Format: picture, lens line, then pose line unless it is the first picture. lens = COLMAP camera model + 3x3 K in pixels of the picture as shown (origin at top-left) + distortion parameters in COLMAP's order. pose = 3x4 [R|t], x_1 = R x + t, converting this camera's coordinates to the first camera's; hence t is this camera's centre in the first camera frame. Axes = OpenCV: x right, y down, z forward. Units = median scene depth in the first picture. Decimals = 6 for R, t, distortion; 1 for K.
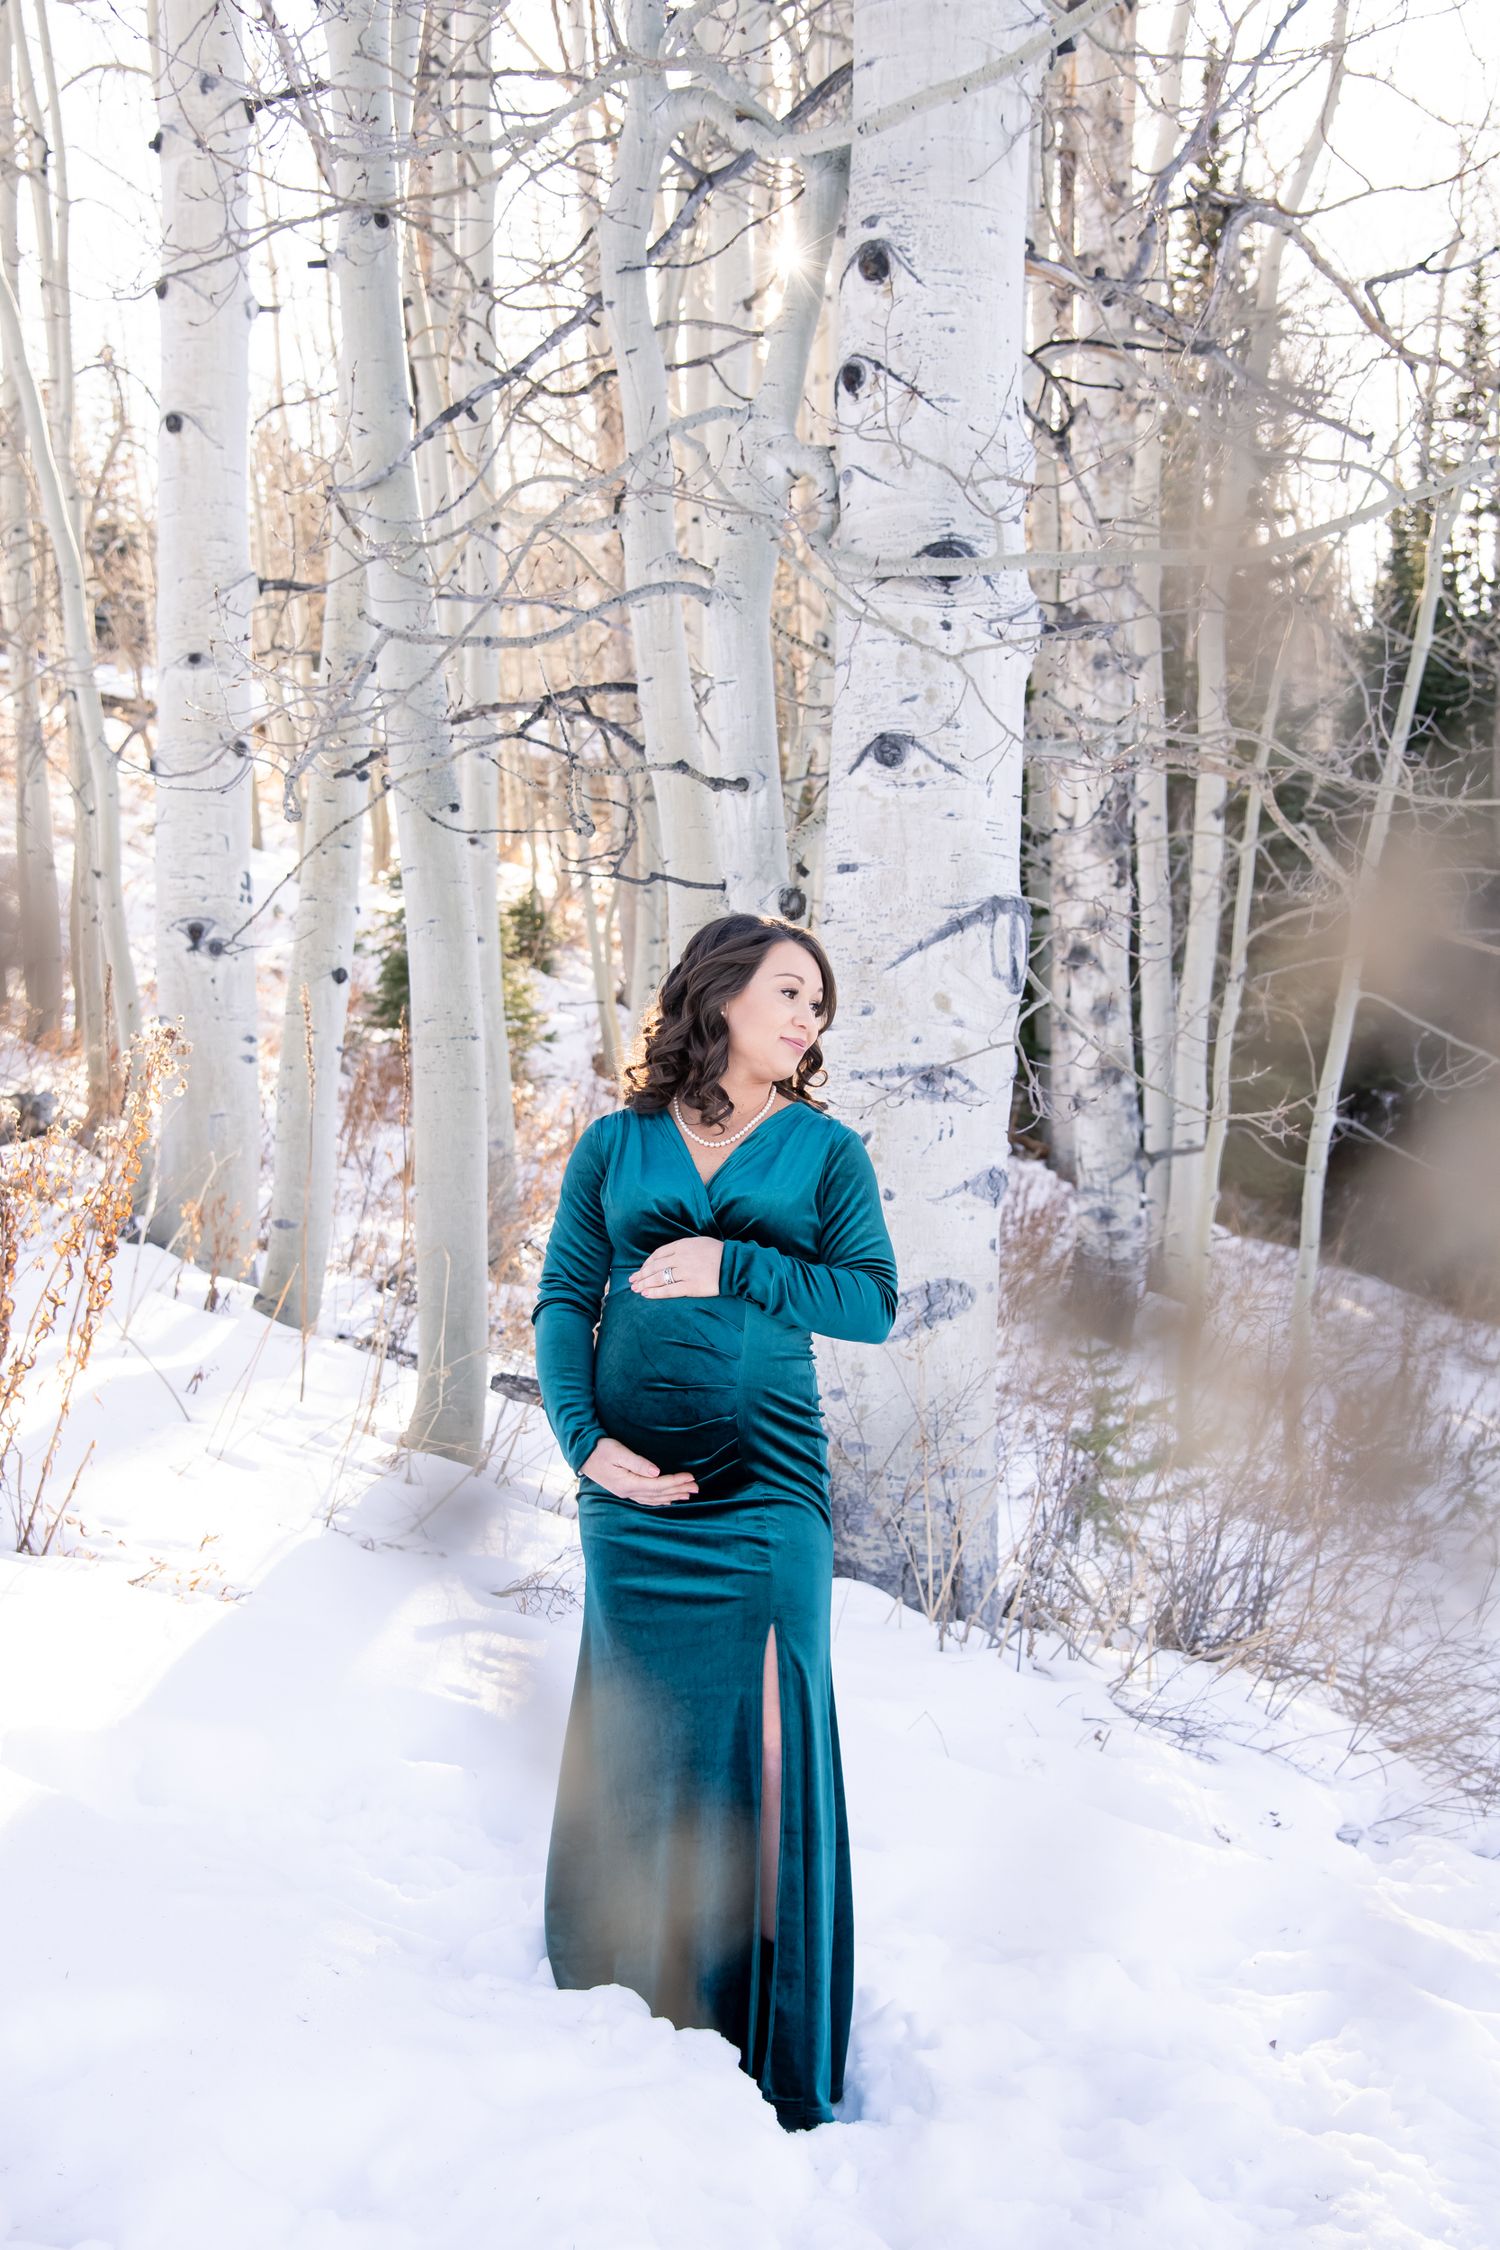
lens RADIAL K [[3155.6, 0, 712.0], [0, 3155.6, 1143.1], [0, 0, 1]] dist [0.227267, -0.032631]
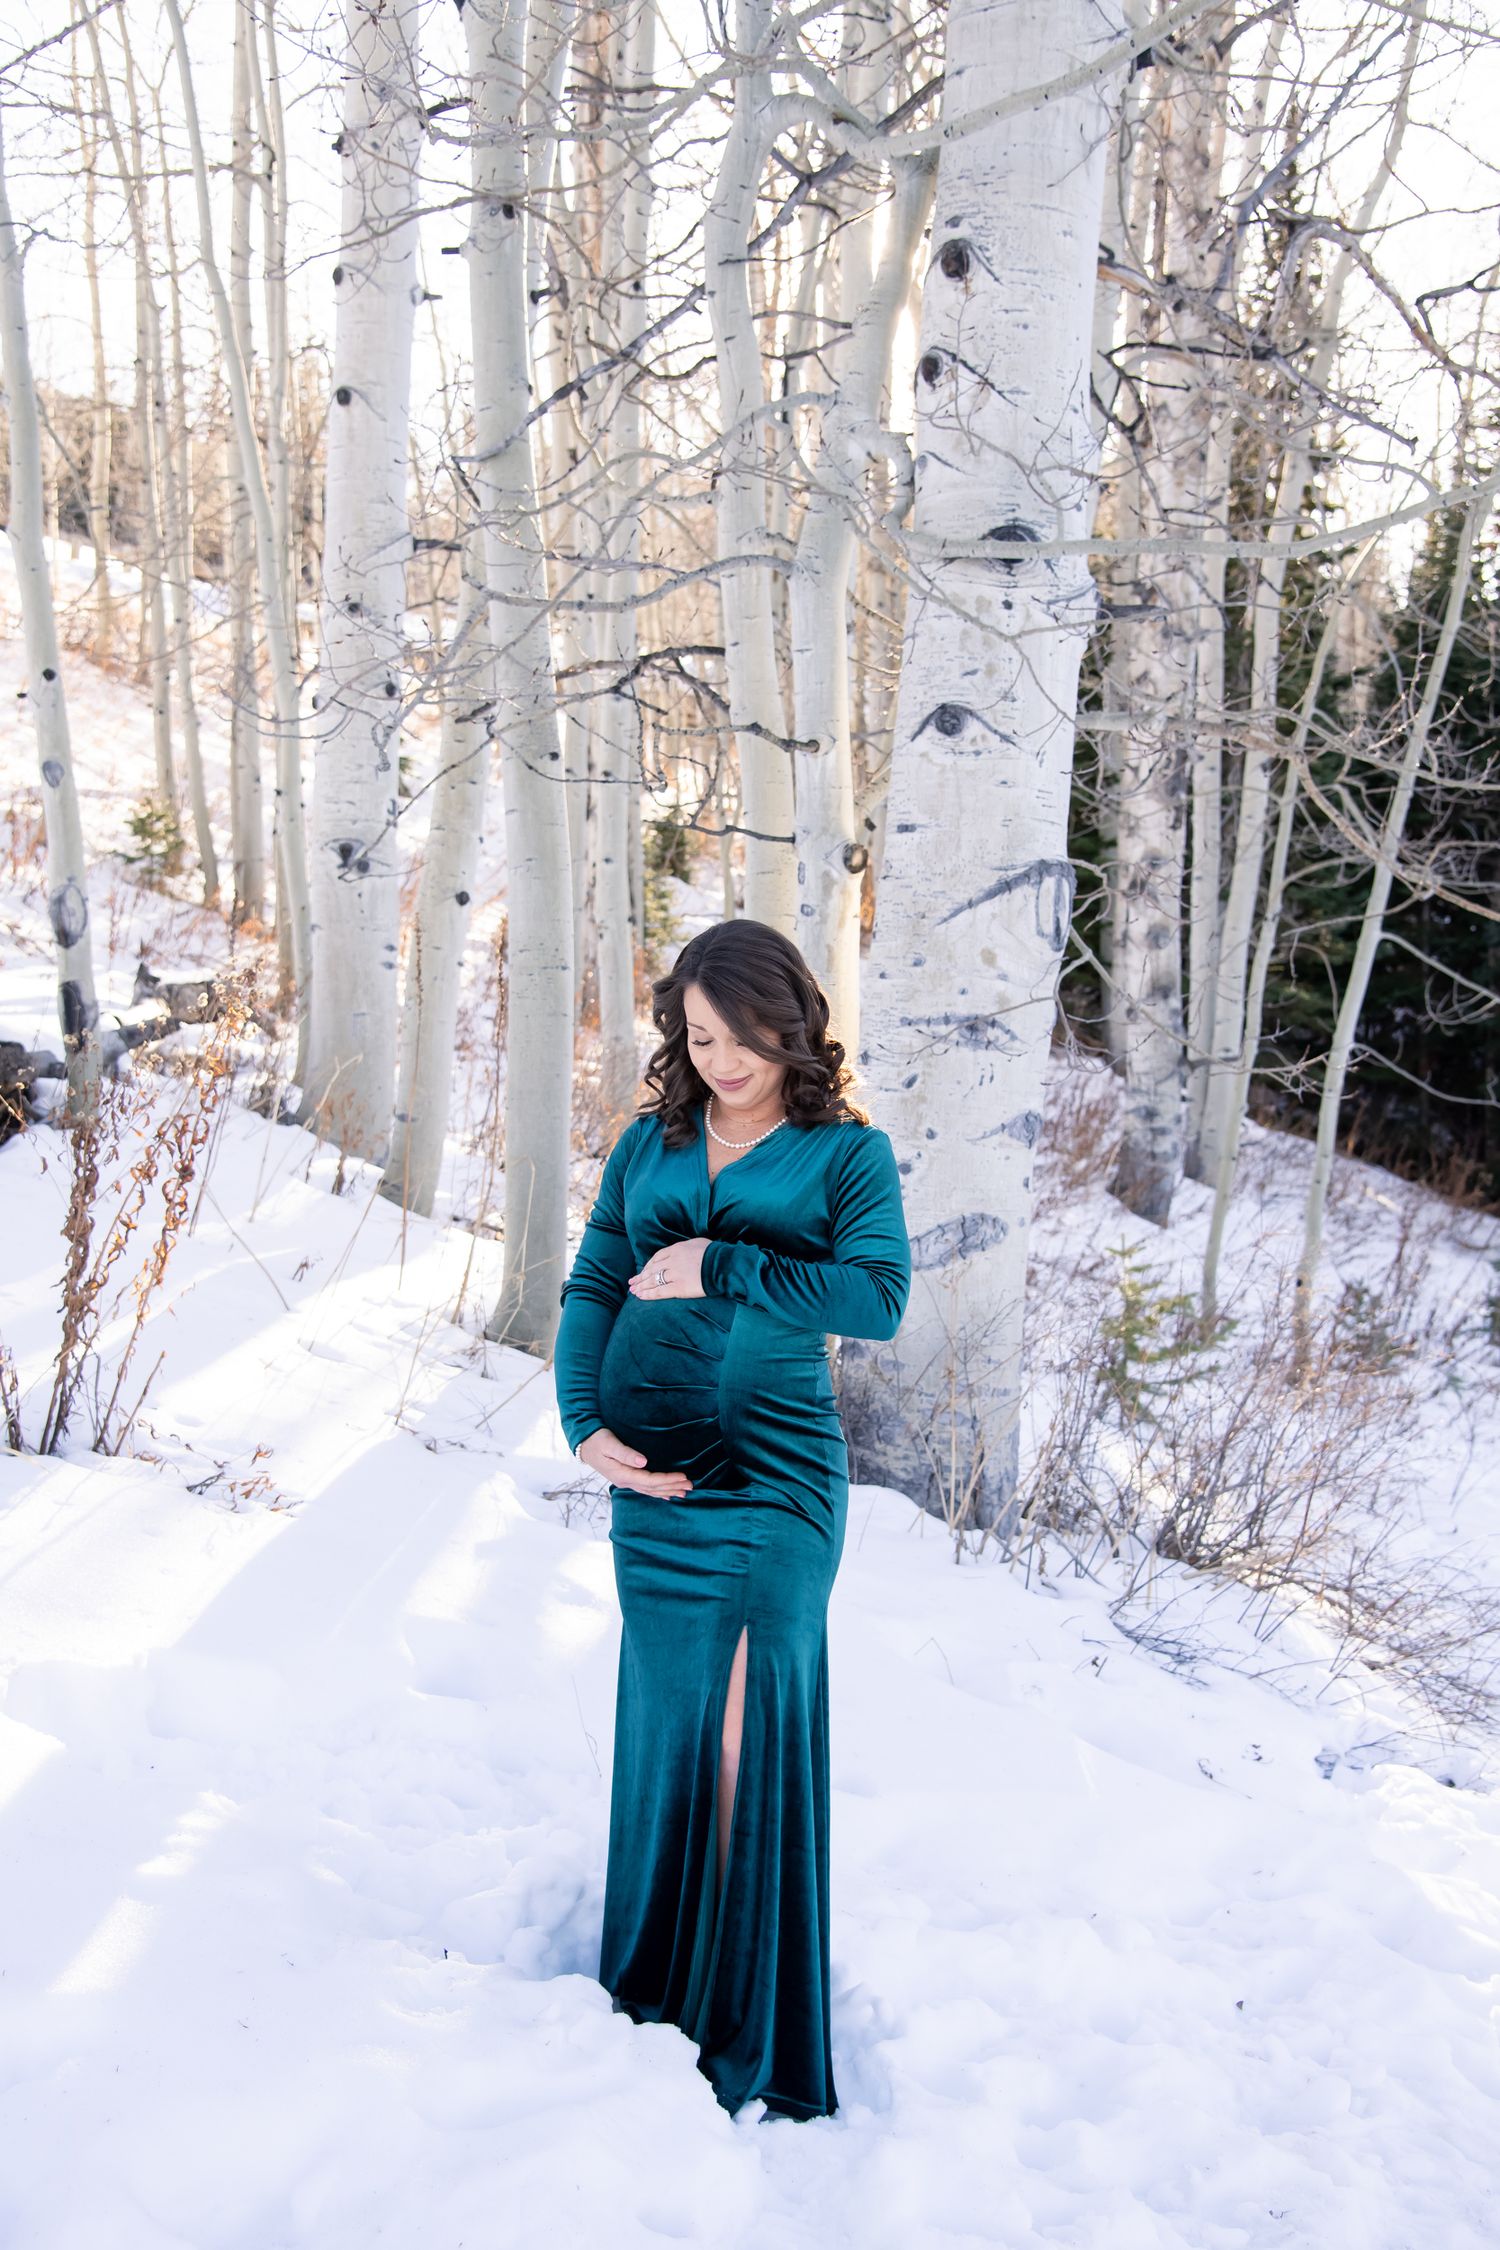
lens RADIAL K [[2558.7, 0, 750.0], [0, 2558.7, 1125.0], [0, 0, 1]] dist [0.121043, 0.058686]
pose [[0.998546, 0.040809, -0.035214, 0.024654], [-0.039112, 0.998100, 0.047610, -0.025822], [0.037090, -0.046163, 0.998245, 0.122556]]
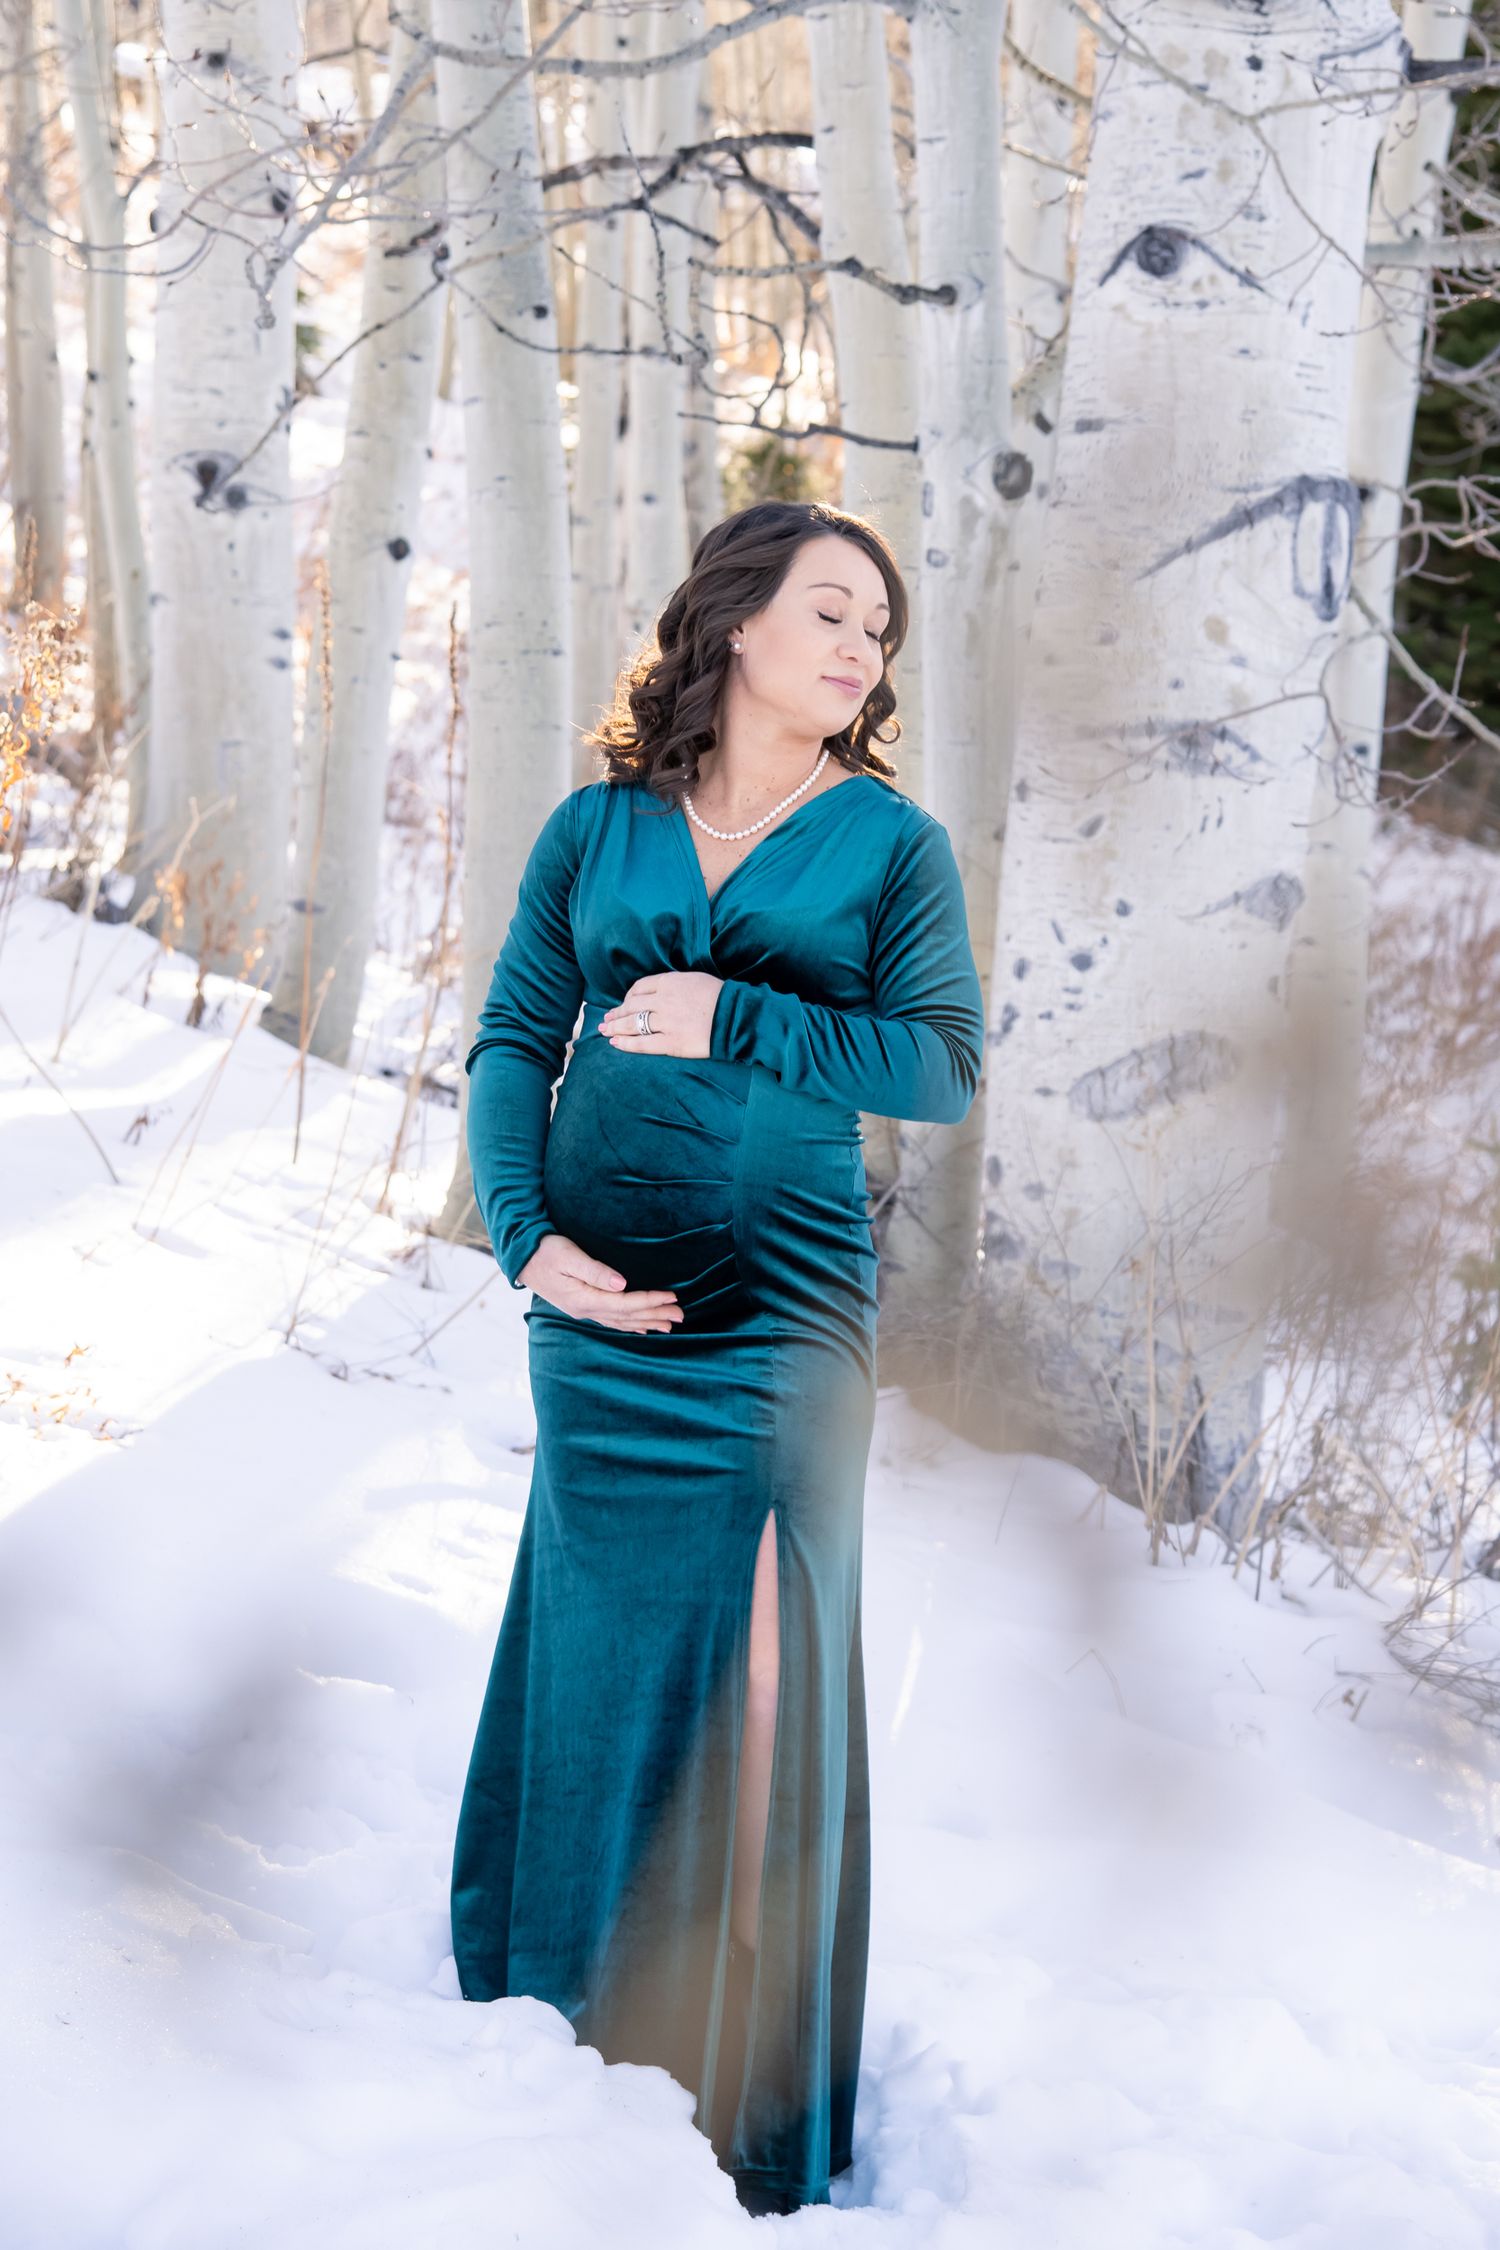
lens RADIAL K [[4698.8, 0, 825.2], [0, 4698.8, 1040.1], [0, 0, 1]] dist [0.494373, 0.099099]
pose [[0.997061, 0.046416, -0.060943, 0.054690], [-0.043220, 0.997672, 0.052758, -0.006282], [0.063250, -0.049969, 0.996746, -0.032965]]
